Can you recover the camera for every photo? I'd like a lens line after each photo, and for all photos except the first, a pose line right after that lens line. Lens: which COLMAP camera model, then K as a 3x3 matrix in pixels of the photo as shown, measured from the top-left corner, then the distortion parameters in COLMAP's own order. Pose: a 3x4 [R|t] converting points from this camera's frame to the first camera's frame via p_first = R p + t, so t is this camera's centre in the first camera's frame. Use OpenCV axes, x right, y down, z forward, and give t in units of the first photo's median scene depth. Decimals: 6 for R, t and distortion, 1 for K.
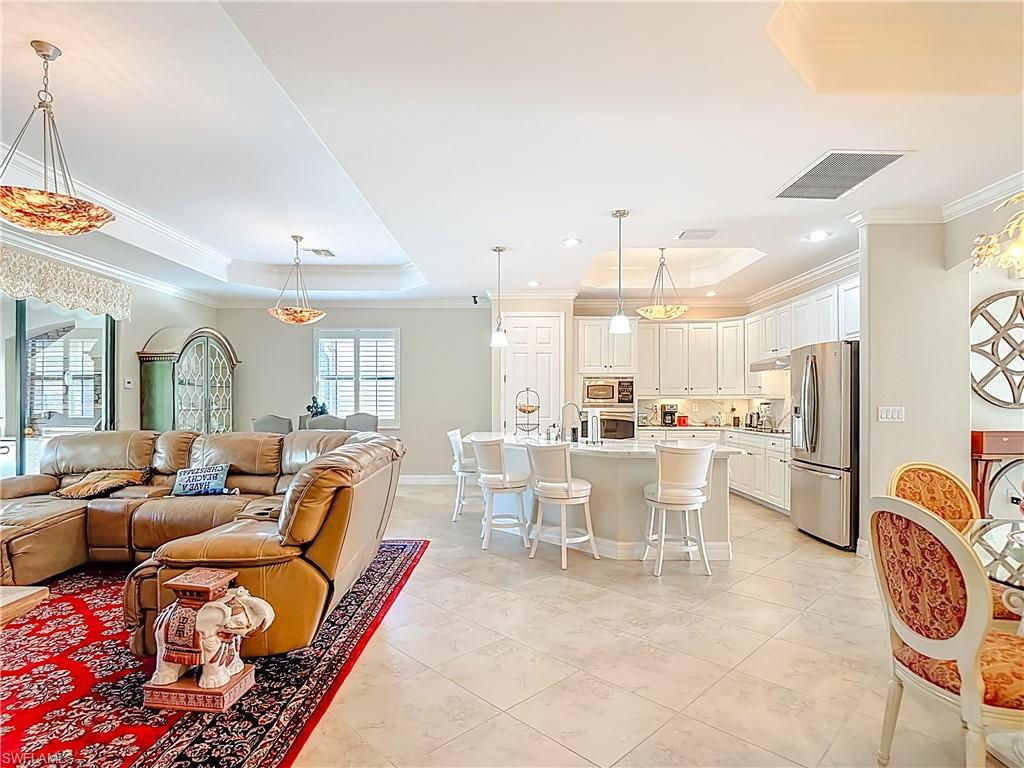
lens RADIAL K [[541.5, 0, 504.6], [0, 541.5, 403.2], [0, 0, 1]] dist [0.003460, -0.017580]
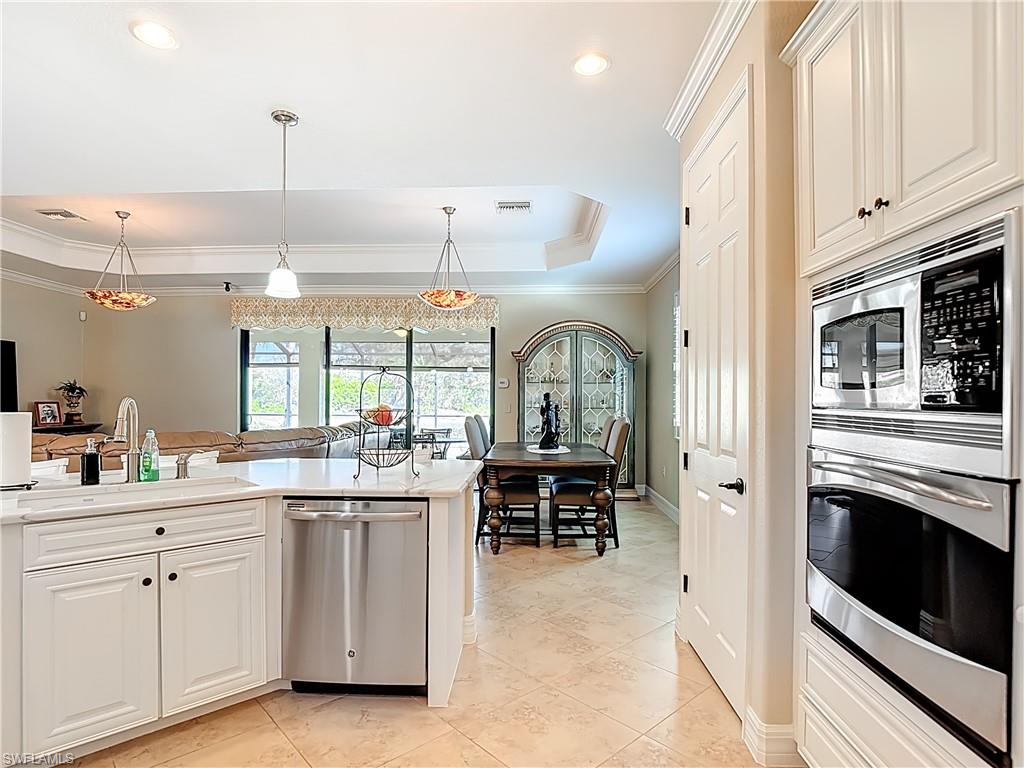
lens RADIAL K [[541.5, 0, 508.5], [0, 541.5, 396.9], [0, 0, 1]] dist [0.003460, -0.017580]
pose [[-0.029457, -0.005753, -0.999549, 0.360993], [-0.013118, 0.999900, -0.005368, -0.001331], [0.999480, 0.012954, -0.029529, 0.849806]]
